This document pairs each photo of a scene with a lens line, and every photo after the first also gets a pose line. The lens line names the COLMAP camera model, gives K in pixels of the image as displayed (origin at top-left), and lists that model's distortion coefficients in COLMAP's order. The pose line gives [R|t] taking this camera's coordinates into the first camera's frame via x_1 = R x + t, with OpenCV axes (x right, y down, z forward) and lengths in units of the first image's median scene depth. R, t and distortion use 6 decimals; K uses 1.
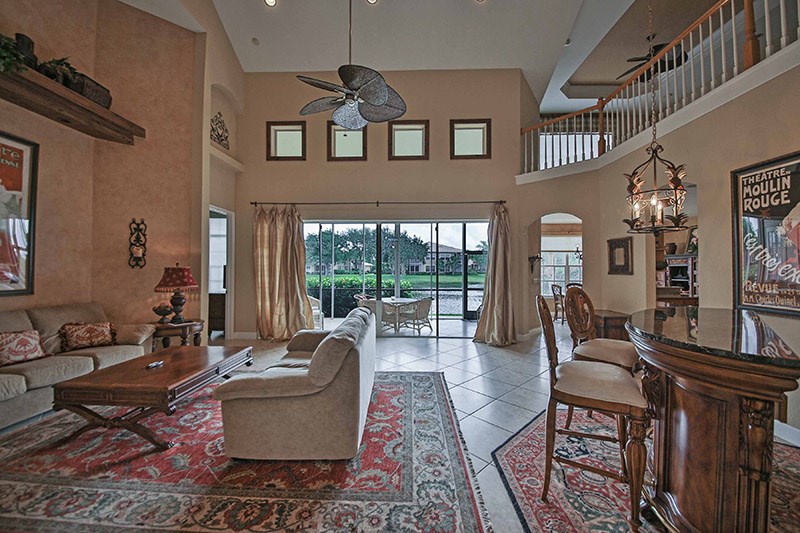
lens RADIAL K [[286.8, 0, 400.0], [0, 286.8, 266.5], [0, 0, 1]] dist [-0.000571, -0.000117]
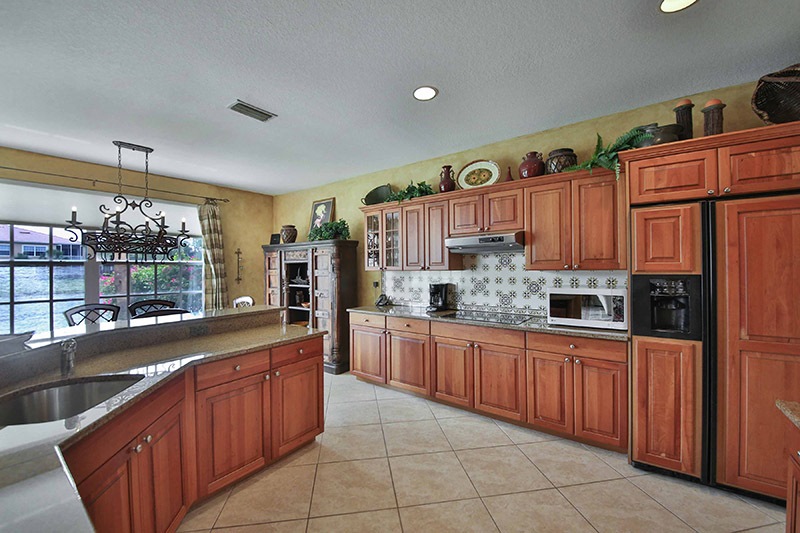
lens RADIAL K [[312.7, 0, 400.0], [0, 312.7, 266.5], [0, 0, 1]] dist [-0.001226, -0.000195]
pose [[0.560929, -0.002937, 0.827859, 0.567677], [0.002505, 0.999995, 0.001850, 0.006216], [-0.827860, 0.001036, 0.560933, 0.469072]]
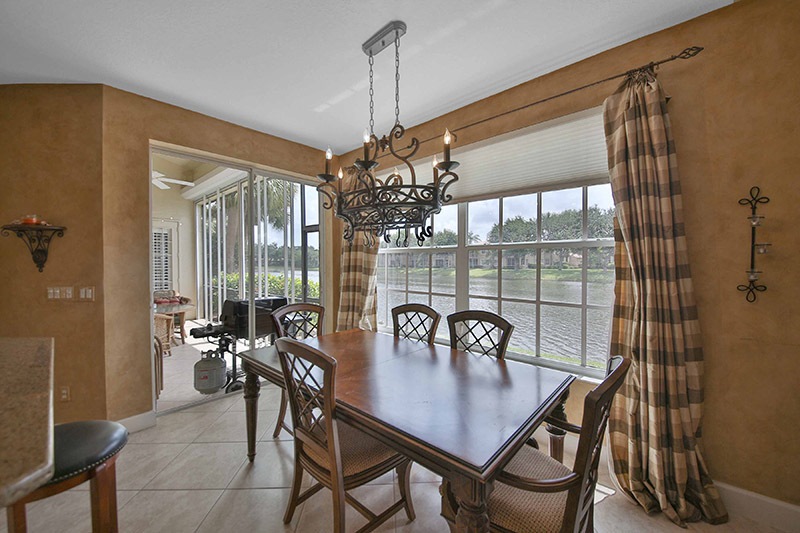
lens RADIAL K [[312.7, 0, 400.0], [0, 312.7, 266.5], [0, 0, 1]] dist [-0.001226, -0.000195]
pose [[0.778513, 0.006838, -0.627591, 0.808220], [0.003628, 0.999875, 0.015394, 0.013774], [0.627618, -0.014261, 0.778391, 0.748826]]
